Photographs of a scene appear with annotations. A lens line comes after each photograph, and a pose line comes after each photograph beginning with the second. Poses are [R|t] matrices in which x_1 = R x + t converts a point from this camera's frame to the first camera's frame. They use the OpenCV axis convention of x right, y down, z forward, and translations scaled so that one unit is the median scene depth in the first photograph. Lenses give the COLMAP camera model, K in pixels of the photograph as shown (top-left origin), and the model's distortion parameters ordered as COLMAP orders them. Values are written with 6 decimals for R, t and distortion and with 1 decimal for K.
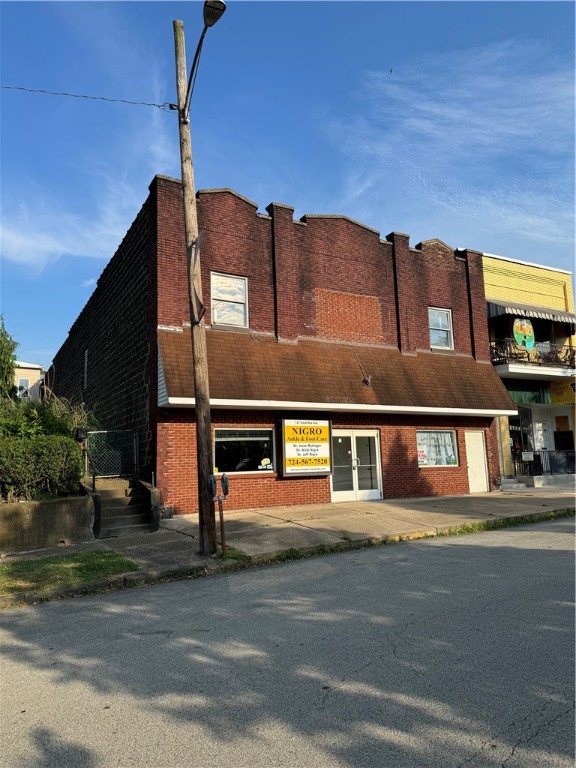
lens RADIAL K [[537.6, 0, 288.0], [0, 537.6, 384.0], [0, 0, 1]] dist [0.198041, -0.381510]
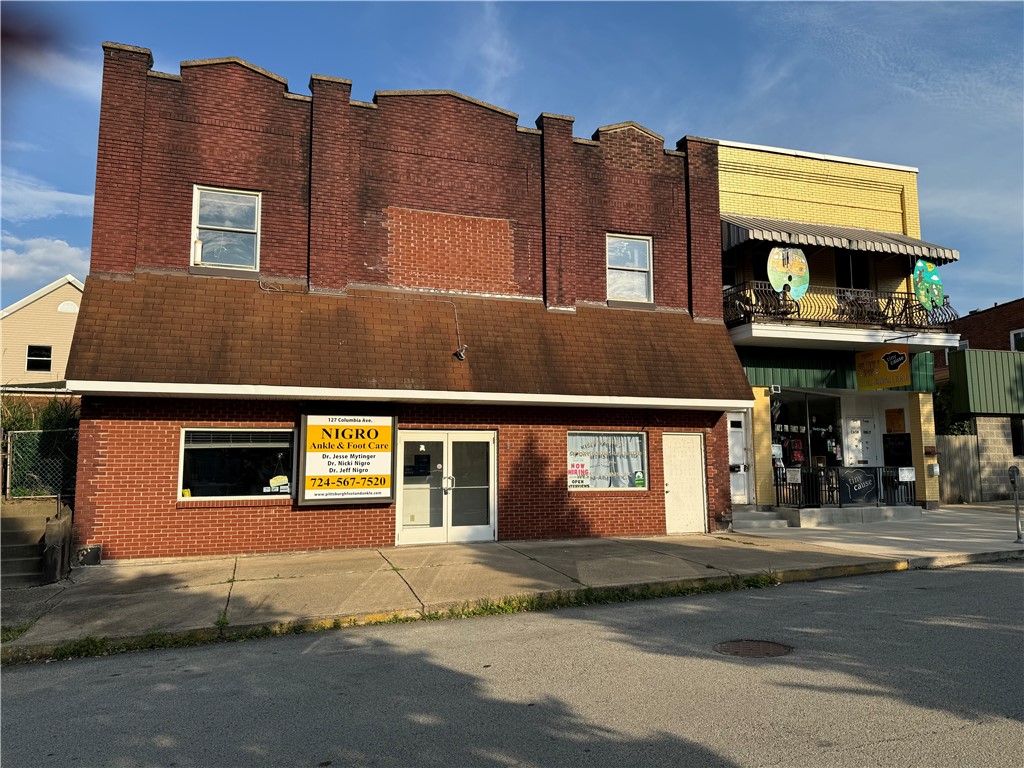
lens RADIAL K [[716.8, 0, 512.0], [0, 716.8, 384.0], [0, 0, 1]] dist [0.198041, -0.381510]
pose [[0.980579, -0.001944, -0.196116, 0.347521], [0.007894, 0.999532, 0.029558, 0.005243], [0.195967, -0.030532, 0.980135, 0.184589]]
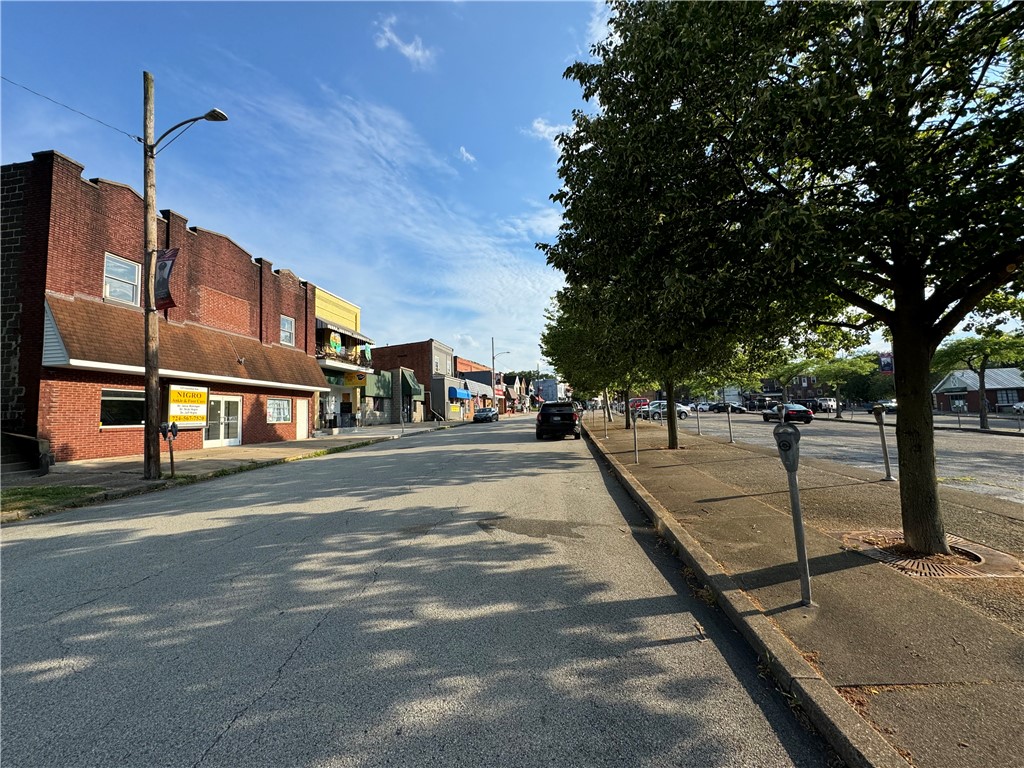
lens RADIAL K [[407.1, 0, 512.0], [0, 407.1, 384.0], [0, 0, 1]] dist [-0.000712, 0.000081]
pose [[0.604895, 0.072976, 0.792955, -0.246923], [-0.103361, 0.994563, -0.012683, -0.006731], [-0.789569, -0.074289, 0.609149, -0.193979]]
